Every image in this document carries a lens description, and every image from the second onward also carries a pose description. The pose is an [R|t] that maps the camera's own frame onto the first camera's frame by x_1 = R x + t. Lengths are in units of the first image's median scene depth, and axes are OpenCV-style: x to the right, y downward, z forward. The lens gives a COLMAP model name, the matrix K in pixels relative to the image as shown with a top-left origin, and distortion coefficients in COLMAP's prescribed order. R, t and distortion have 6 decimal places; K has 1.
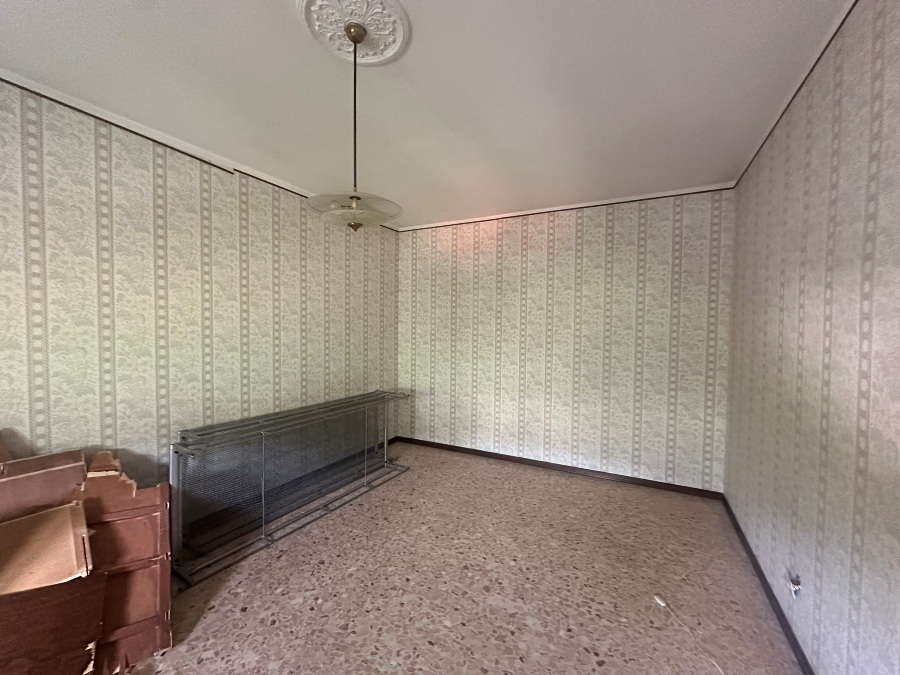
lens RADIAL K [[359.3, 0, 450.0], [0, 359.3, 337.5], [0, 0, 1]] dist [-0.003662, -0.000087]
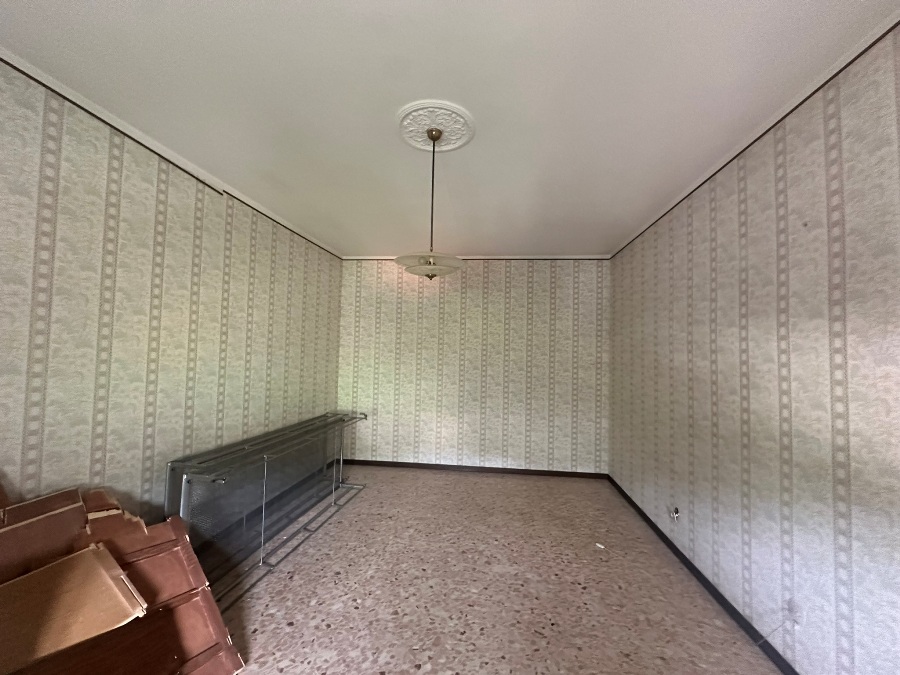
lens RADIAL K [[359.3, 0, 450.0], [0, 359.3, 337.5], [0, 0, 1]] dist [-0.003662, -0.000087]
pose [[0.933450, 0.026131, 0.357755, -0.421121], [-0.003520, 0.997962, -0.063709, -0.003931], [-0.358691, 0.058210, 0.931640, -0.142925]]
